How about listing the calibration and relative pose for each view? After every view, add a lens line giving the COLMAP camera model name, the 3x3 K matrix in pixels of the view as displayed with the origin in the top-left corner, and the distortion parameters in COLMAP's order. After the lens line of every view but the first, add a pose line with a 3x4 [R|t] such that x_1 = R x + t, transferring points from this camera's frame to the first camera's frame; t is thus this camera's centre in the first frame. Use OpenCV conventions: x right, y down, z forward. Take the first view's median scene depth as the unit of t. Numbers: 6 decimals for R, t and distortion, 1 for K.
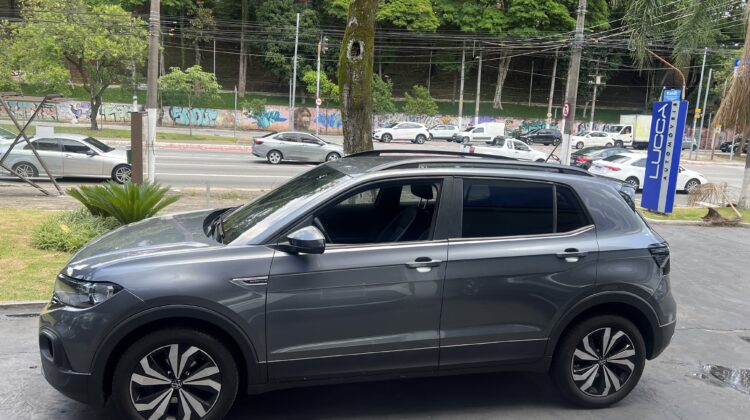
lens RADIAL K [[559.6, 0, 384.6], [0, 559.6, 212.2], [0, 0, 1]] dist [0.066856, -0.080304]
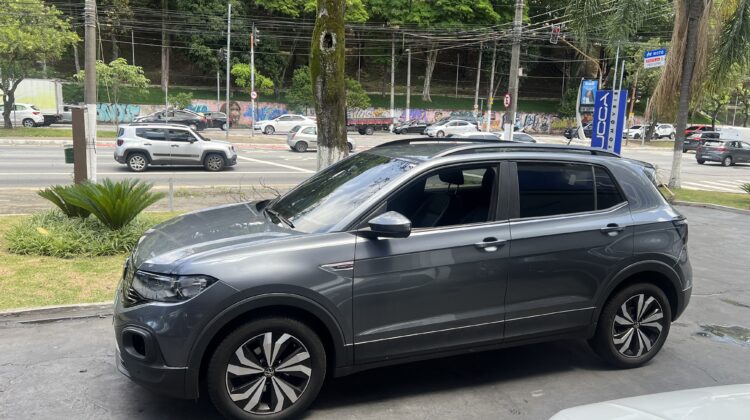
lens RADIAL K [[559.6, 0, 384.6], [0, 559.6, 212.2], [0, 0, 1]] dist [0.066856, -0.080304]
pose [[0.989898, -0.039907, 0.136048, -0.228646], [0.038292, 0.999162, 0.014469, 0.008782], [-0.136512, -0.009114, 0.990597, -0.020391]]
